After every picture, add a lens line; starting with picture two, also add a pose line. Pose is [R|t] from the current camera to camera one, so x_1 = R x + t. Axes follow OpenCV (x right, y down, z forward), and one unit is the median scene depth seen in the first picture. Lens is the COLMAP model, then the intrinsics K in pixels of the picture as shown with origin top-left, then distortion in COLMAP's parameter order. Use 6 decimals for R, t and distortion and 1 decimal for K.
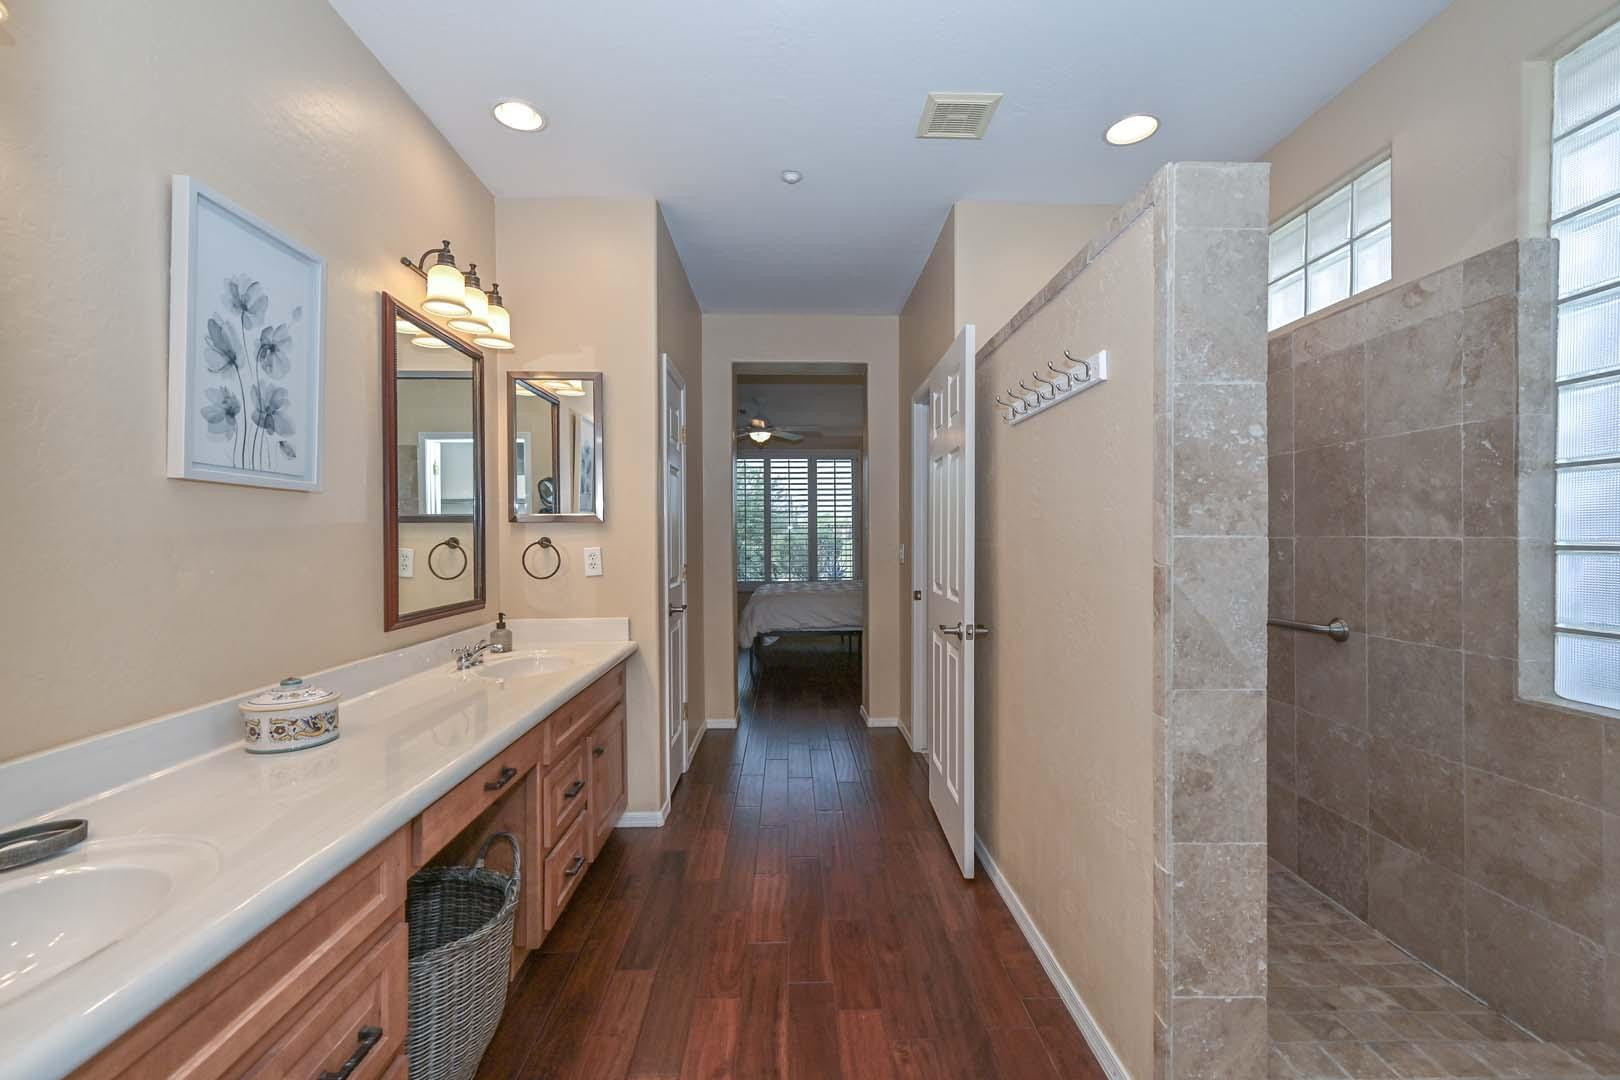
lens RADIAL K [[728.3, 0, 809.9], [0, 728.3, 537.1], [0, 0, 1]] dist [0.019653, 0.000070]
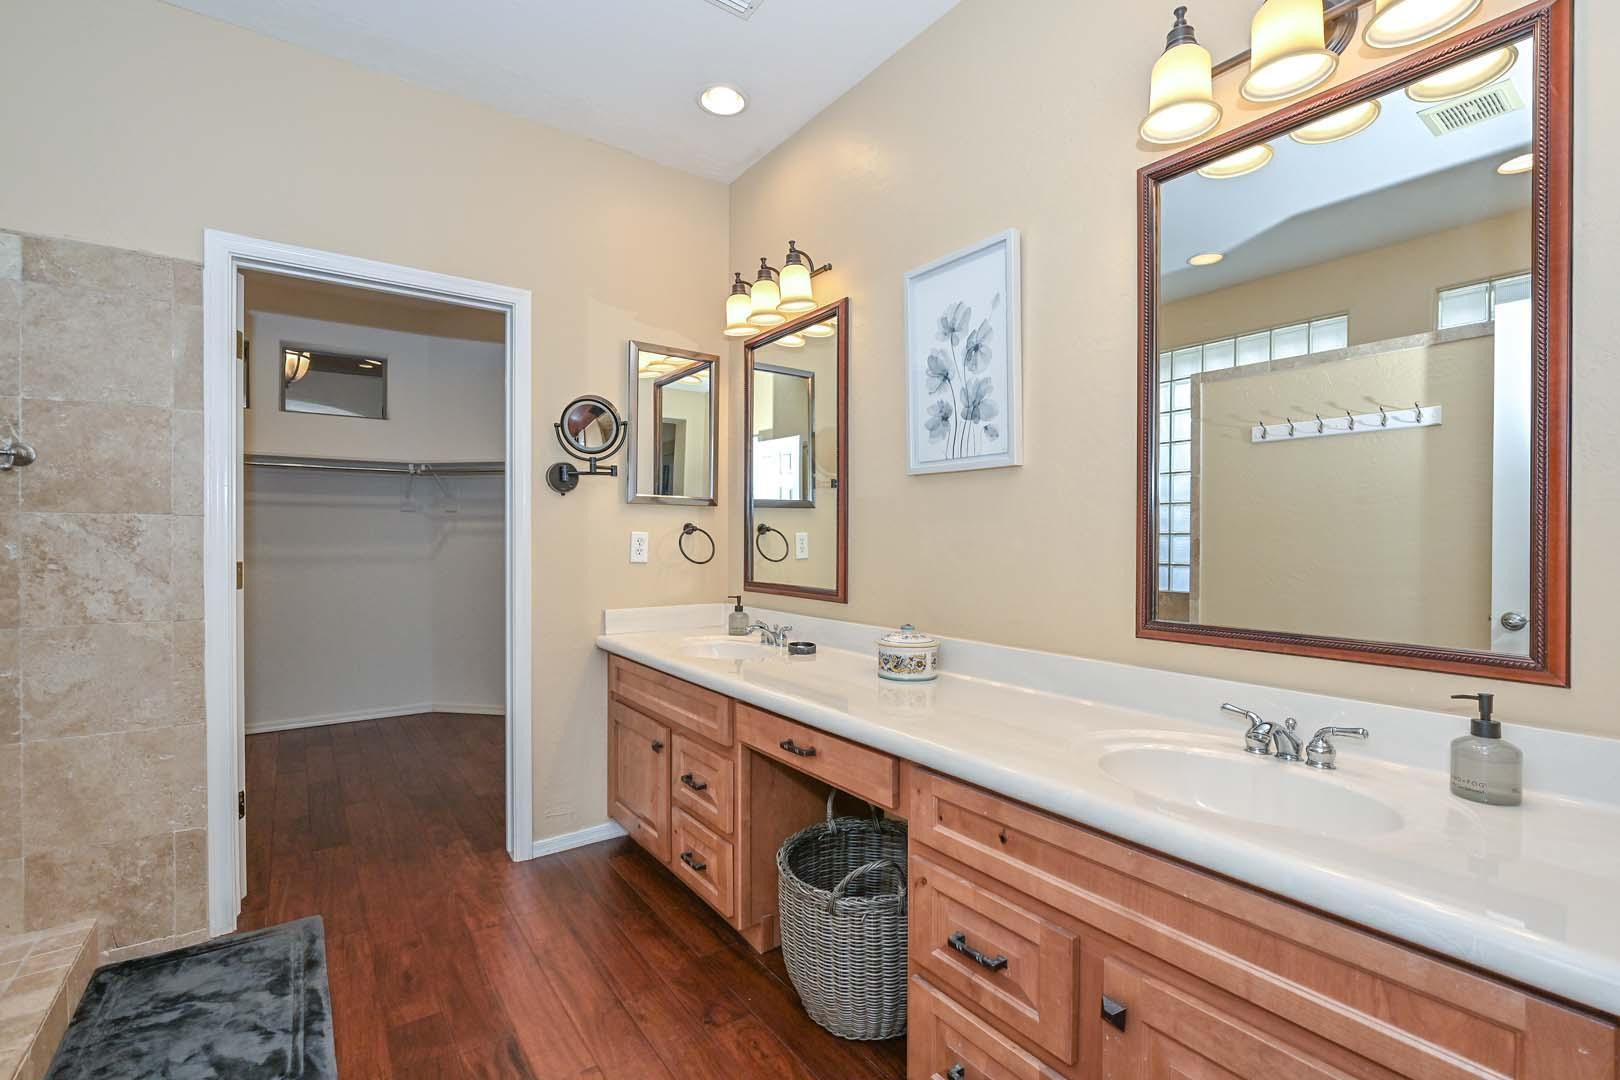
lens RADIAL K [[728.3, 0, 807.5], [0, 728.3, 538.7], [0, 0, 1]] dist [0.019653, 0.000070]
pose [[-0.838579, 0.002746, -0.544773, 0.118331], [-0.003020, 0.999948, 0.009689, 0.032636], [0.544772, 0.009770, -0.838527, 1.868209]]
